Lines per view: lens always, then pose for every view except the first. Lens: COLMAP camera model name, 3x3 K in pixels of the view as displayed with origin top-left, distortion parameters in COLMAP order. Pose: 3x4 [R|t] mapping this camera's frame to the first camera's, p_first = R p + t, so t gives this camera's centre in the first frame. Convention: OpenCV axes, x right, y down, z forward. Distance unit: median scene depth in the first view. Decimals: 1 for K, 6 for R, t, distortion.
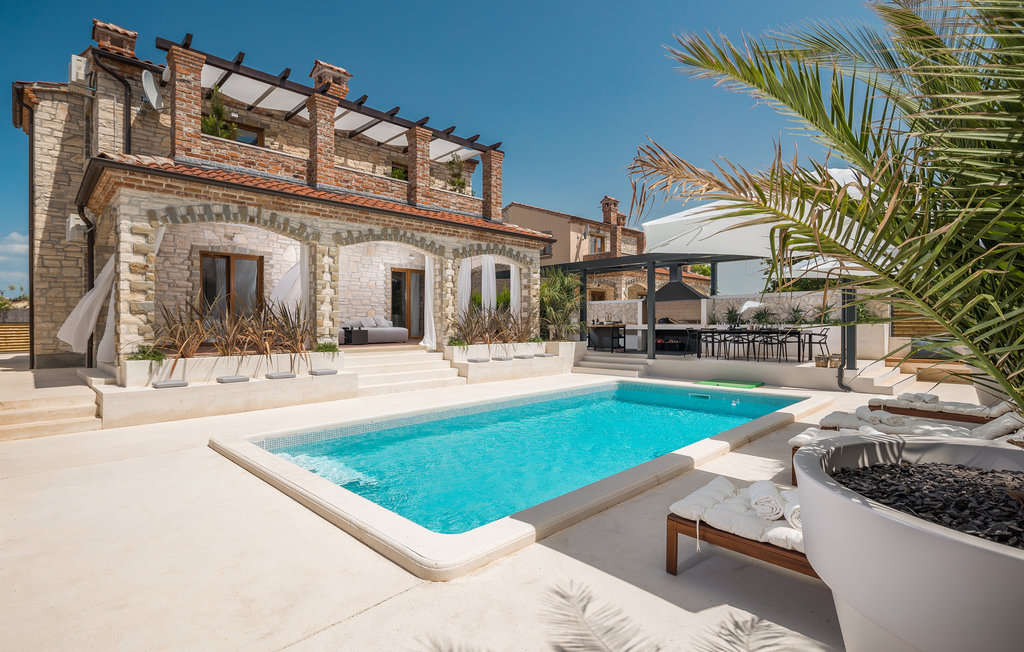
lens RADIAL K [[505.4, 0, 512.0], [0, 505.4, 326.0], [0, 0, 1]] dist [-0.001876, -0.000451]
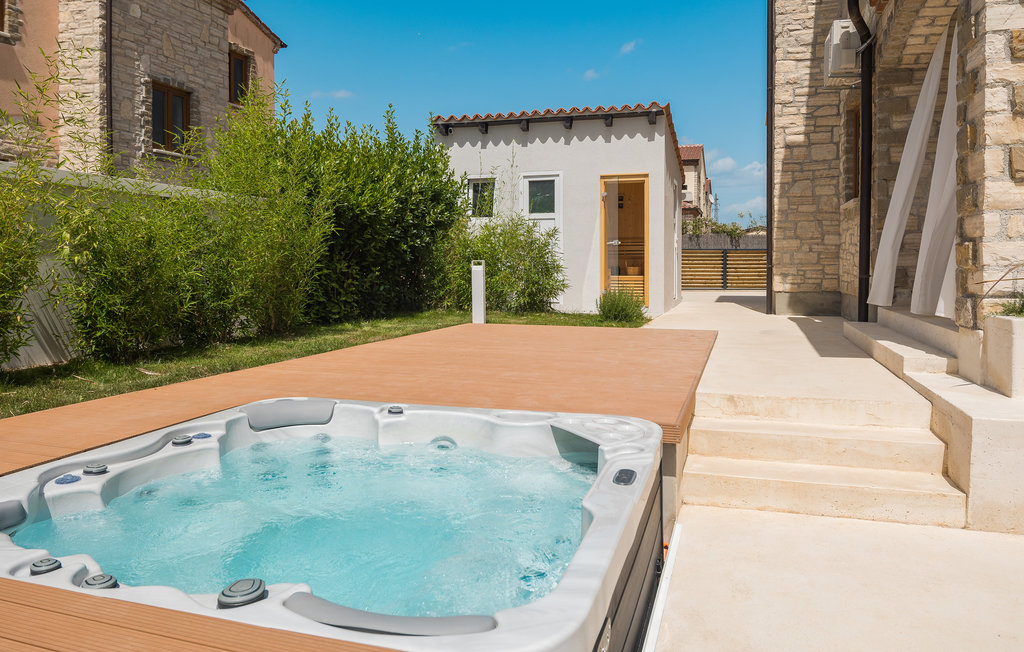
lens RADIAL K [[692.7, 0, 512.1], [0, 692.7, 264.2], [0, 0, 1]] dist [-0.002684, -0.001611]
pose [[0.453240, 0.004303, -0.891378, -0.387469], [-0.004862, 0.999985, 0.002354, 0.026425], [0.891375, 0.003267, 0.453254, 0.381800]]
